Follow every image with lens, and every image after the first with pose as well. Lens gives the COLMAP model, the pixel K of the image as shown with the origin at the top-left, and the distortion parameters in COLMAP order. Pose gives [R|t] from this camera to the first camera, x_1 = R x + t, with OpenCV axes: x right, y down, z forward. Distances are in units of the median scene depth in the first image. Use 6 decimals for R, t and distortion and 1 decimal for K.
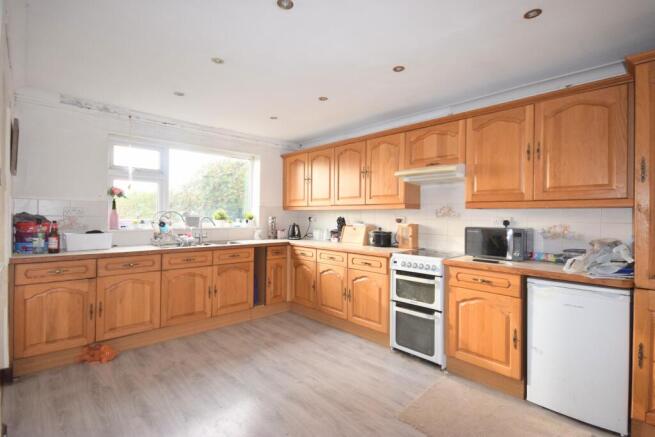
lens RADIAL K [[309.9, 0, 327.4], [0, 309.9, 216.3], [0, 0, 1]] dist [-0.001209, 0.000267]
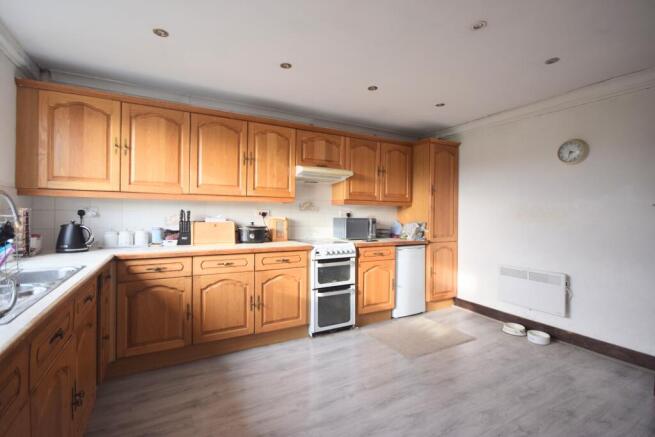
lens RADIAL K [[295.9, 0, 327.8], [0, 295.9, 216.7], [0, 0, 1]] dist [-0.003406, 0.000479]
pose [[0.258507, -0.018372, 0.965835, -0.723640], [-0.006691, 0.999761, 0.020808, 0.001510], [-0.965986, -0.011842, 0.258323, 0.670092]]
